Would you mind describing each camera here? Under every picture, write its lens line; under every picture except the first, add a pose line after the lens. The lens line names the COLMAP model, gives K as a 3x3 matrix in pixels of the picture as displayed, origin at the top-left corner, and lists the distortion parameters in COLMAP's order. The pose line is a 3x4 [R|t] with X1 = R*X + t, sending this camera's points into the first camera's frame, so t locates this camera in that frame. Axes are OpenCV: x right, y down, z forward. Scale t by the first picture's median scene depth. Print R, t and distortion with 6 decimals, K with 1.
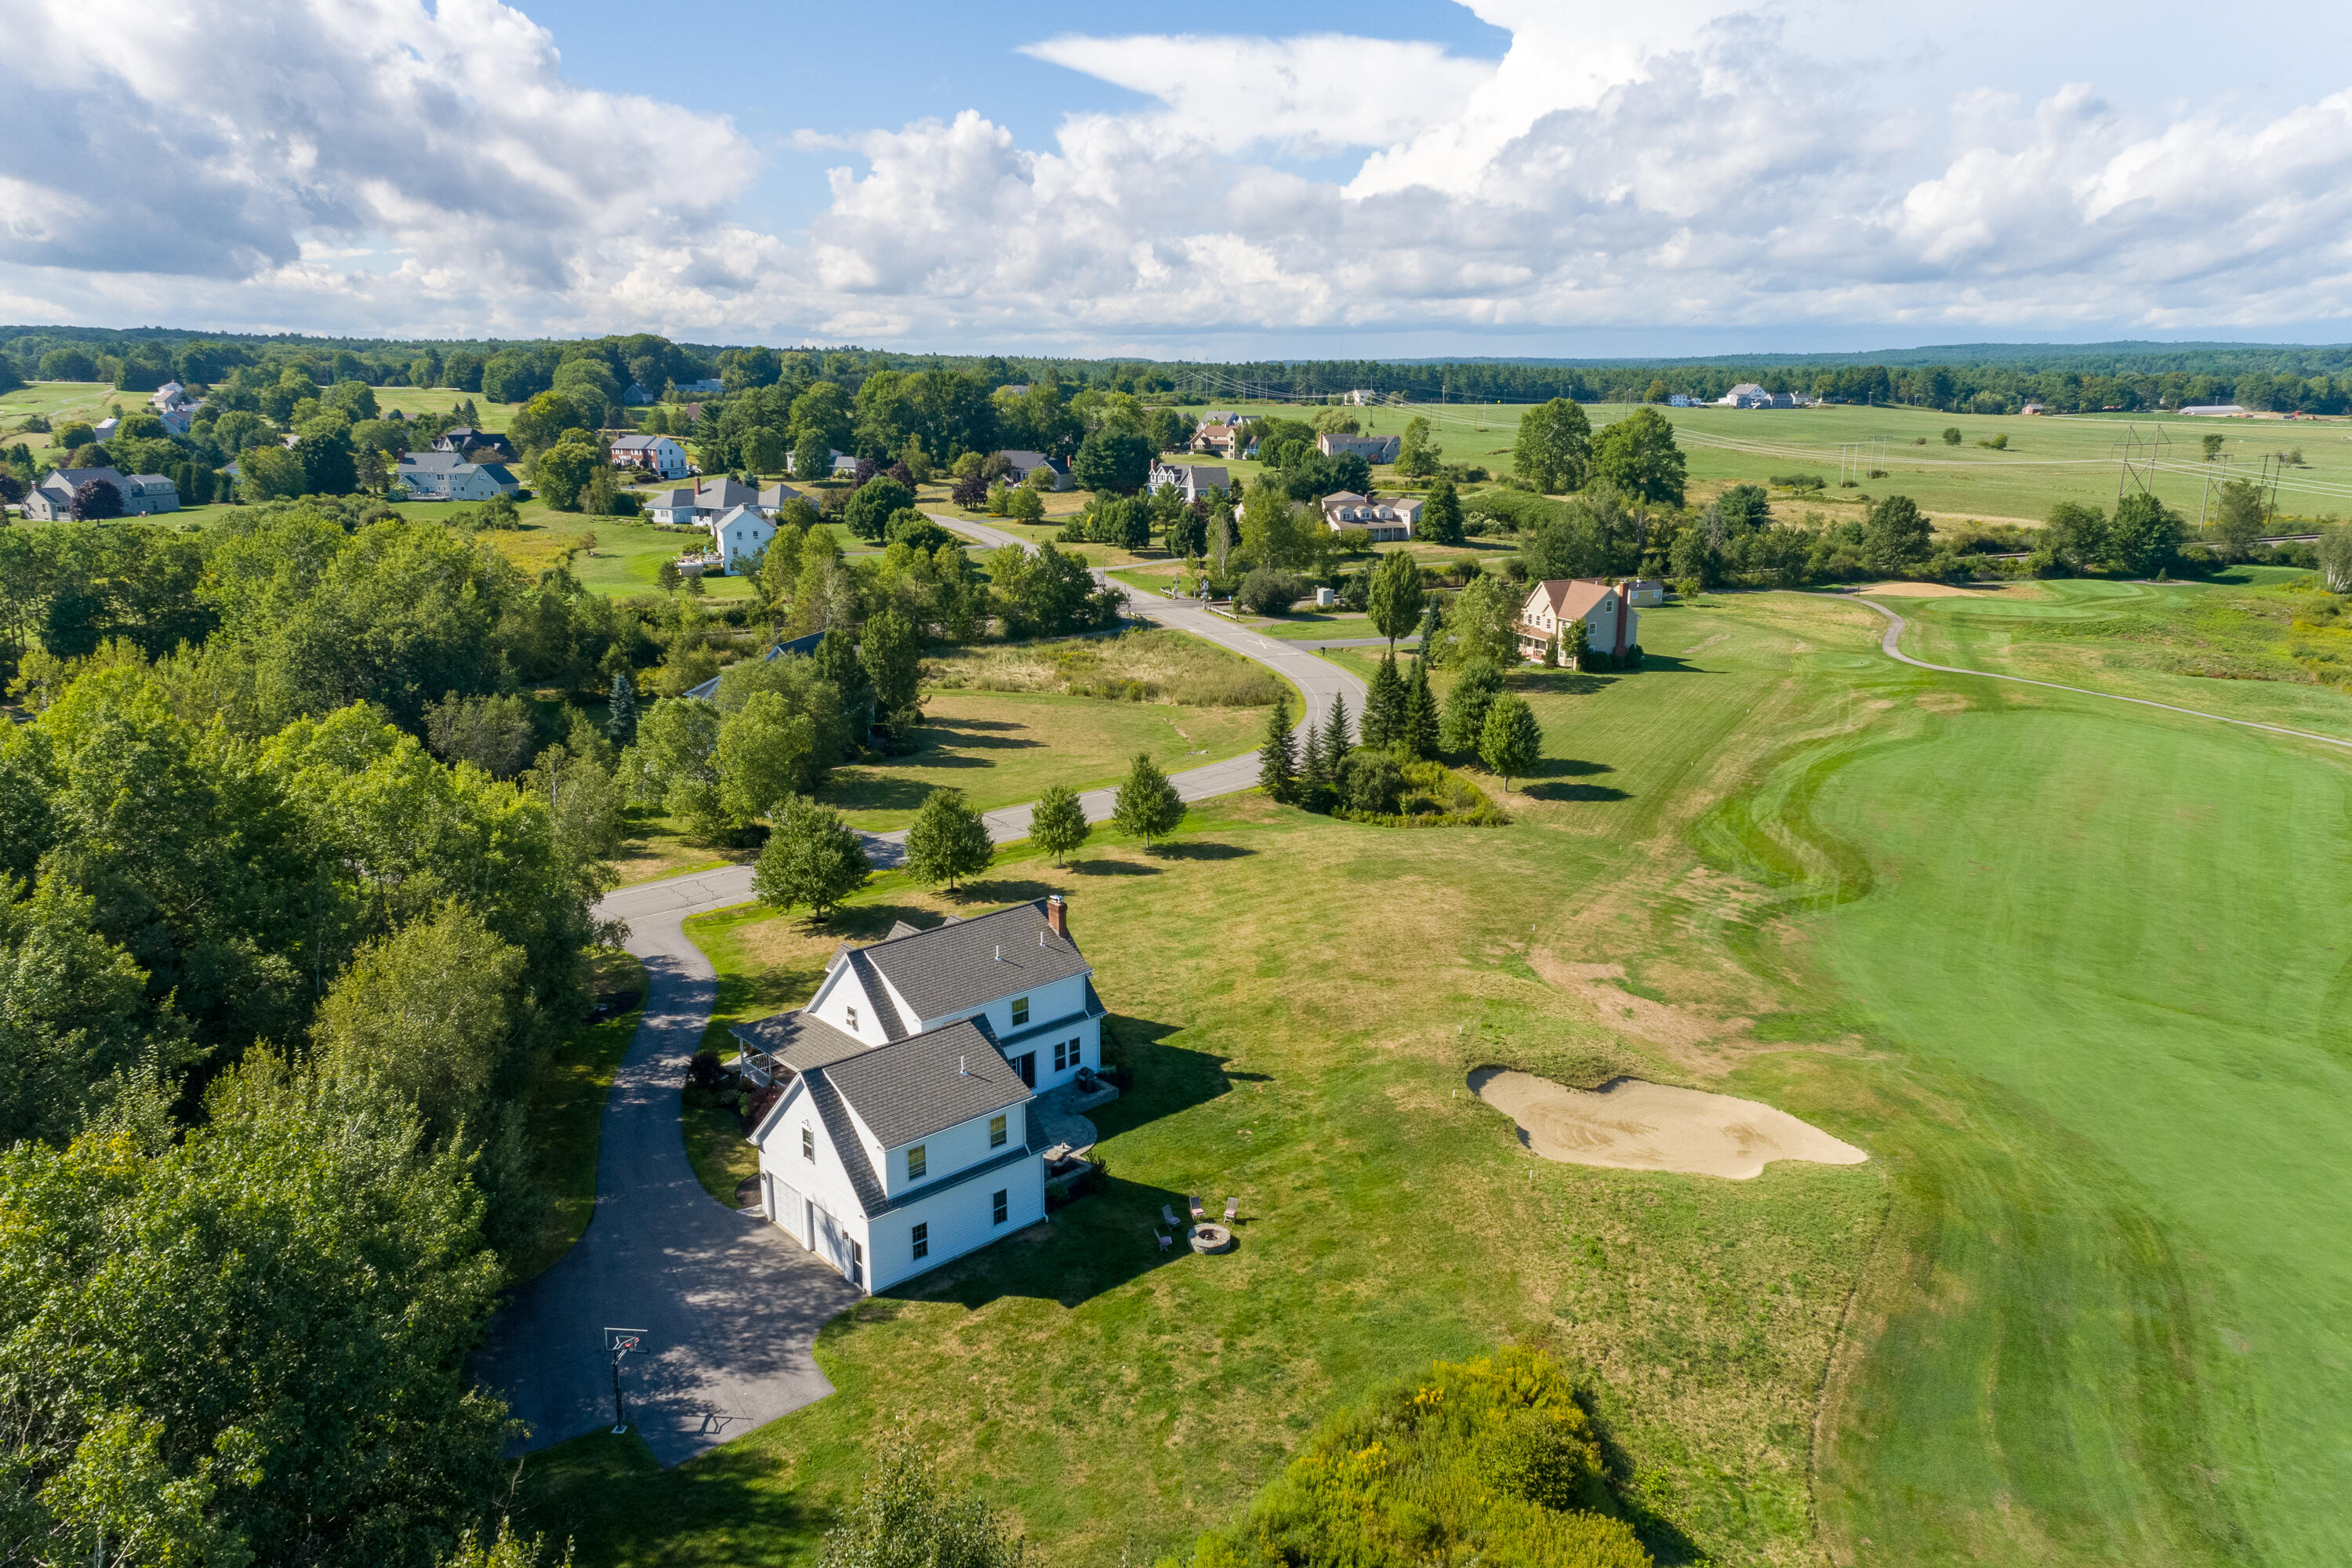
lens RADIAL K [[1601.9, 0, 1176.0], [0, 1601.9, 784.0], [0, 0, 1]] dist [0.035949, 0.003220]
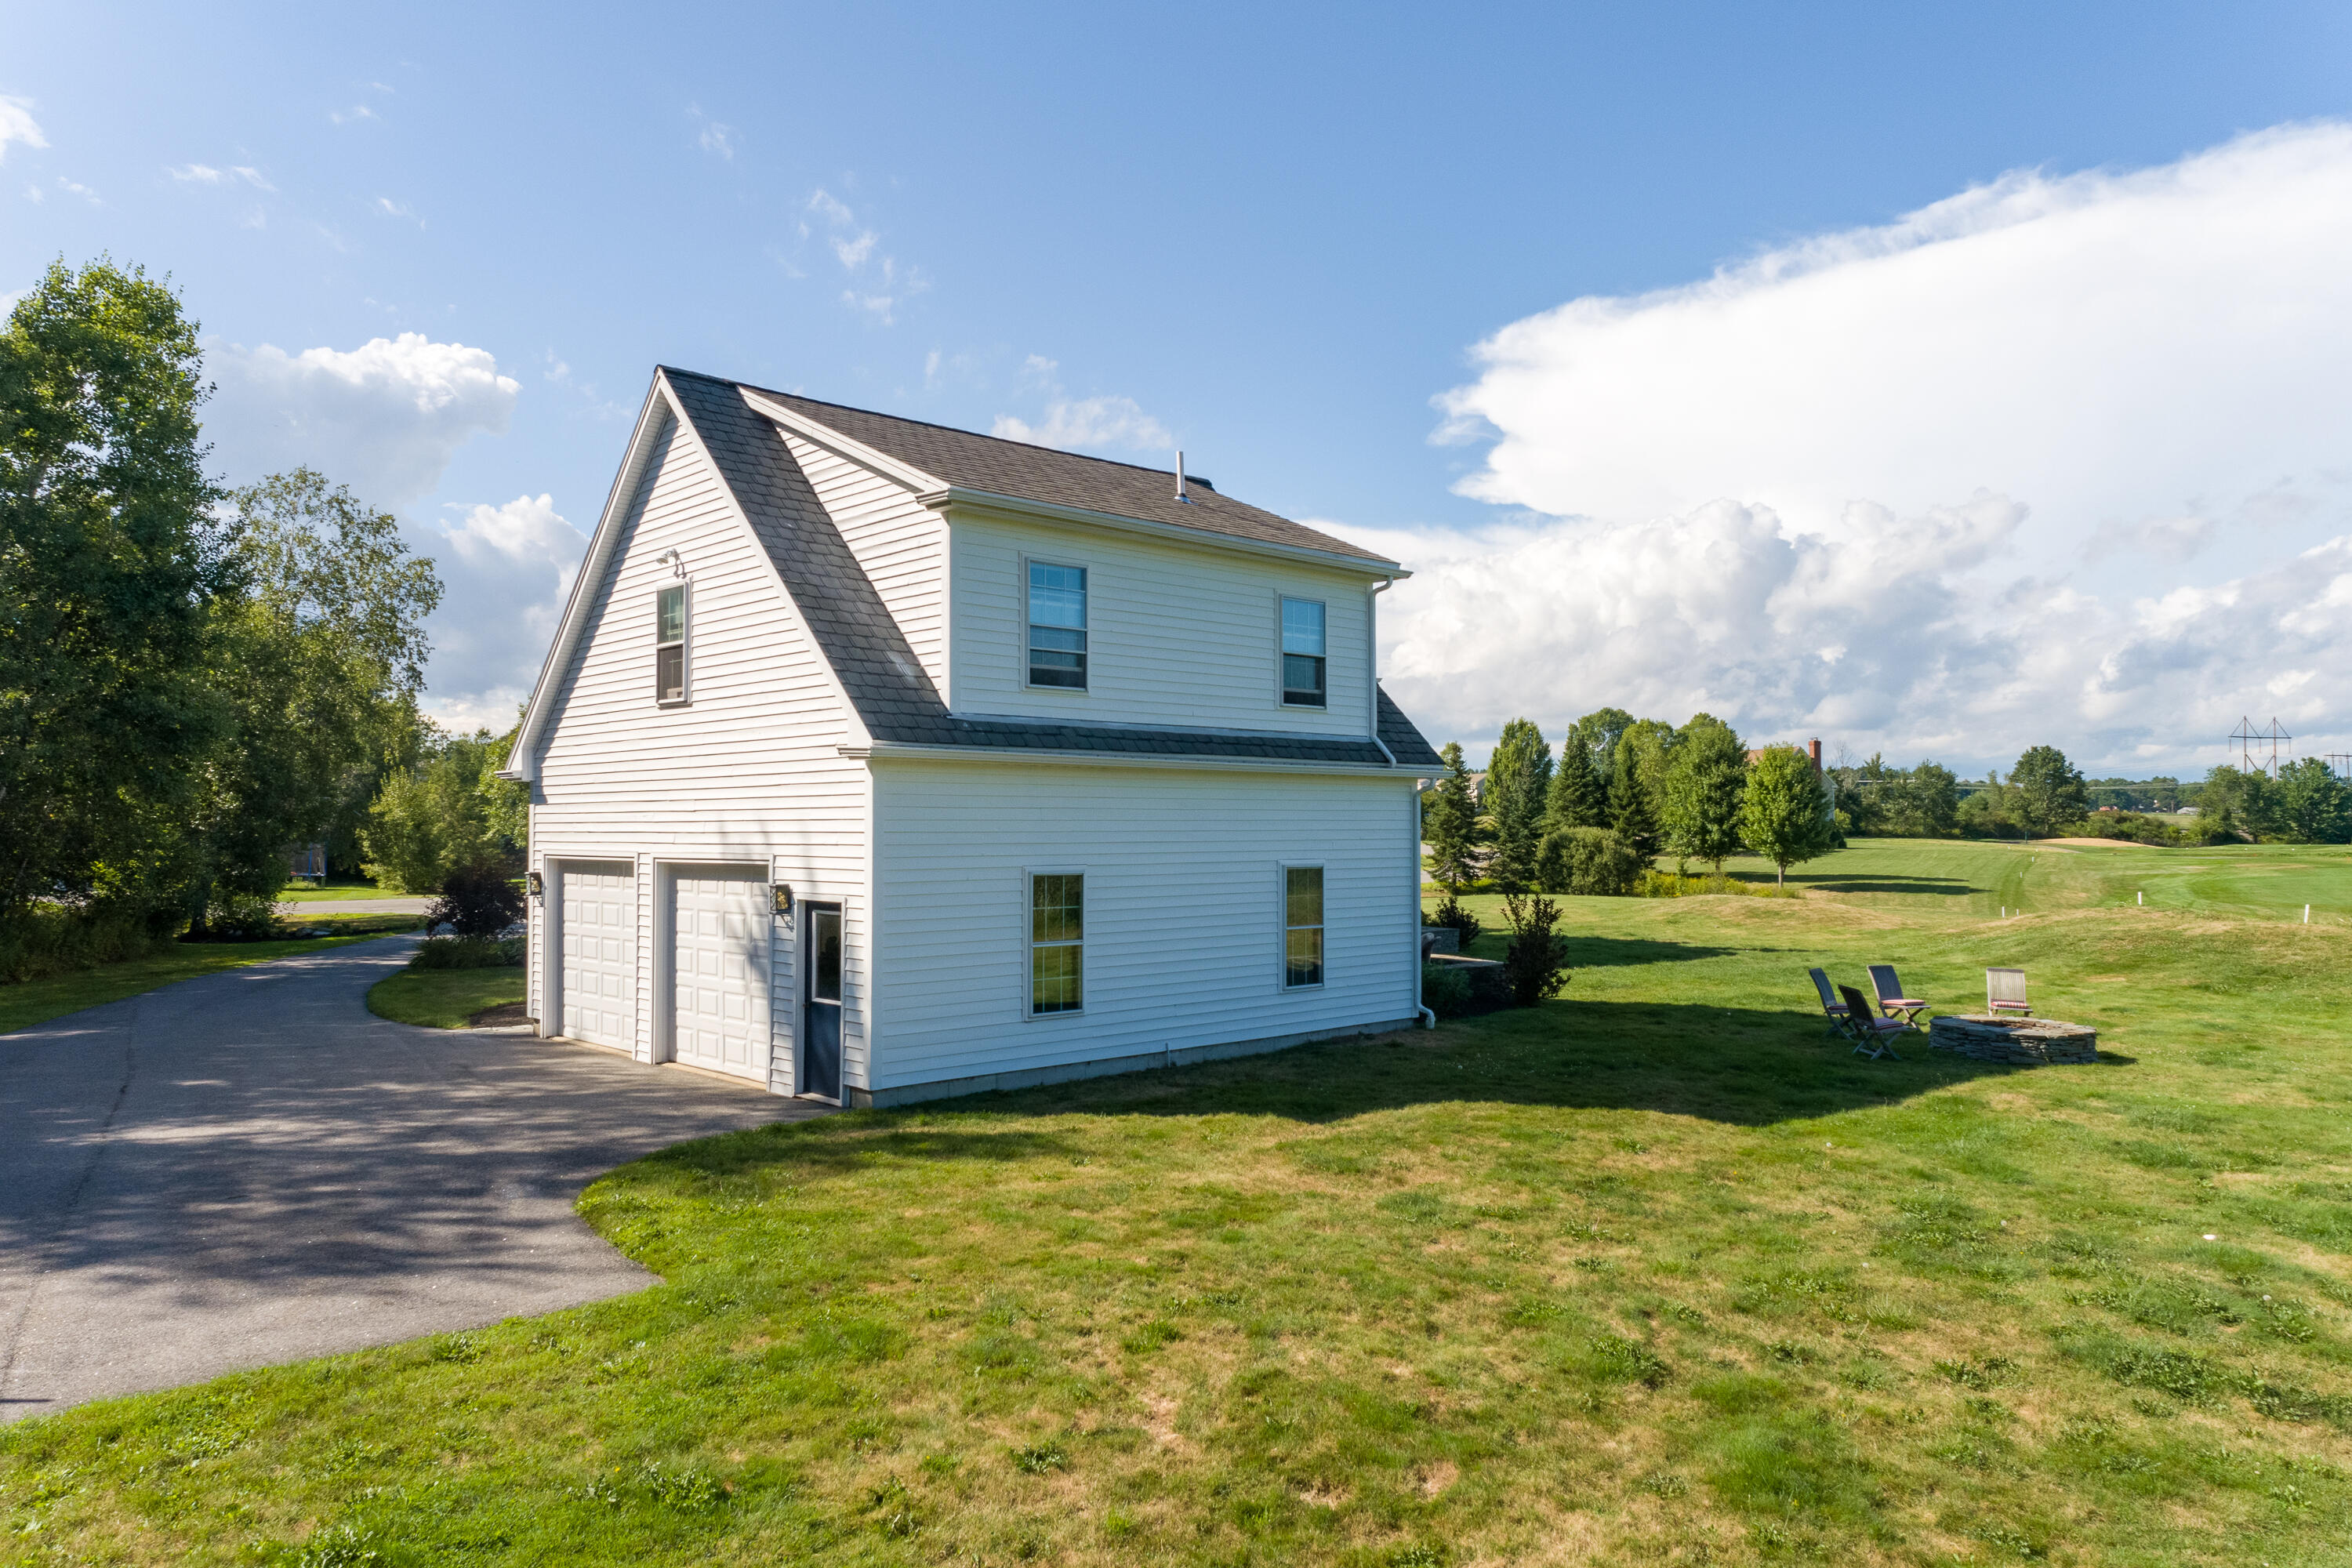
lens RADIAL K [[1577.9, 0, 1176.0], [0, 1577.9, 784.0], [0, 0, 1]] dist [0.032086, 0.003900]
pose [[0.999956, 0.006376, 0.006904, -0.064646], [-0.004297, 0.963545, -0.267511, 0.150994], [-0.008358, 0.267469, 0.963530, 0.336768]]
